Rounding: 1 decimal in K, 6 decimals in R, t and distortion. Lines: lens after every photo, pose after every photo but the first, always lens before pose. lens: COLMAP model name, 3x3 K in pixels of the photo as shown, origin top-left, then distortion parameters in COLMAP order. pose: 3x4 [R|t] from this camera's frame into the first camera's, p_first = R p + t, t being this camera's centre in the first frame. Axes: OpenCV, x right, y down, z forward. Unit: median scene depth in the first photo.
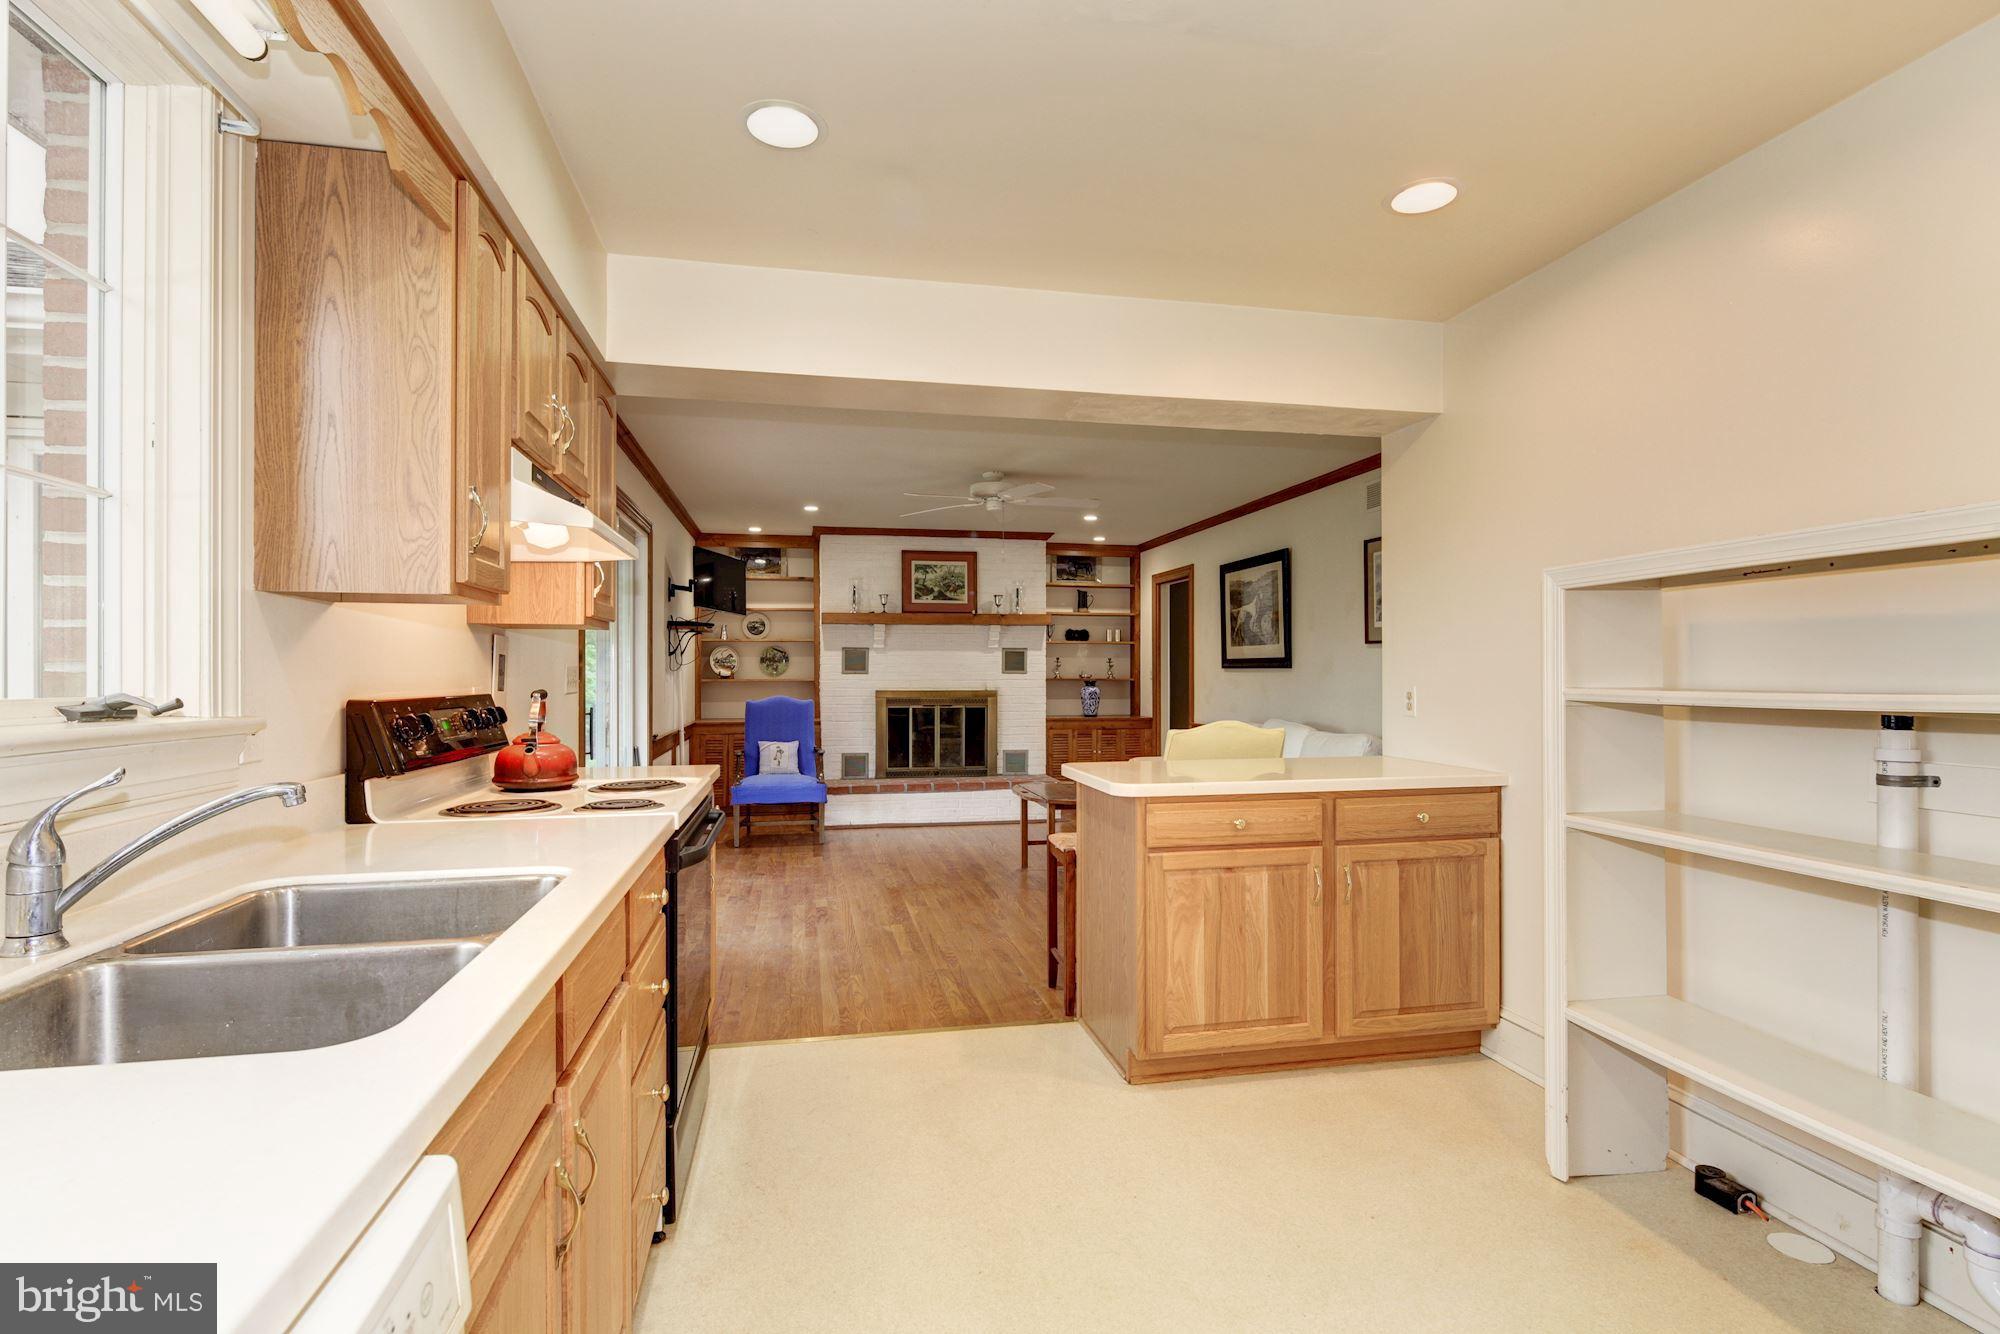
lens RADIAL K [[968.9, 0, 1003.4], [0, 968.9, 668.7], [0, 0, 1]] dist [-0.003386, 0.001684]
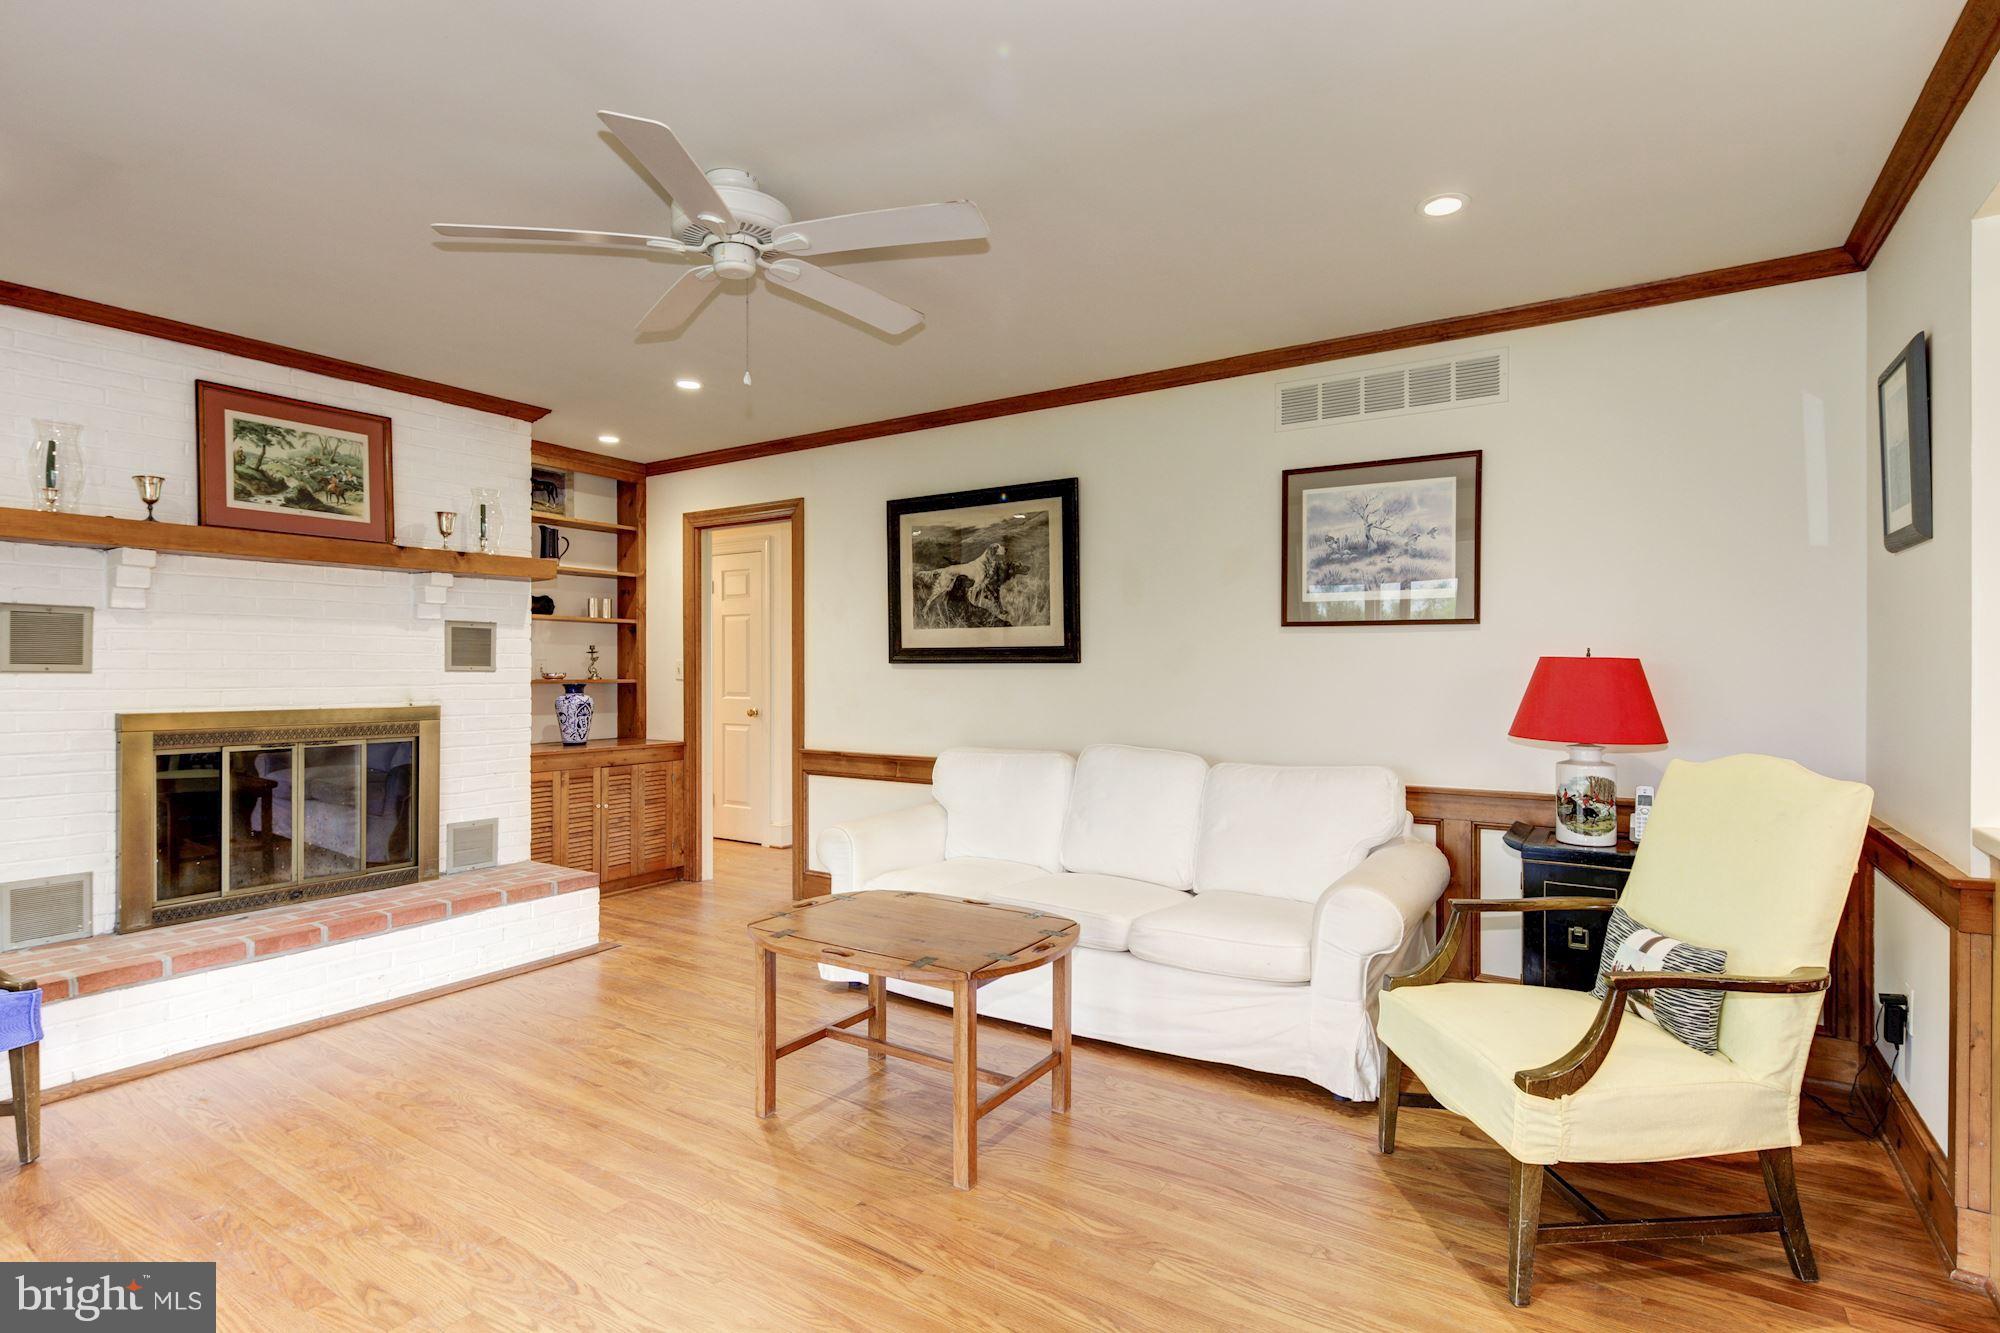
lens RADIAL K [[968.9, 0, 999.6], [0, 968.9, 670.6], [0, 0, 1]] dist [-0.003386, 0.001684]
pose [[0.697197, -0.000807, 0.716879, -0.162921], [-0.002503, 0.999991, 0.003559, 0.002088], [-0.716875, -0.004276, 0.697189, 0.453963]]
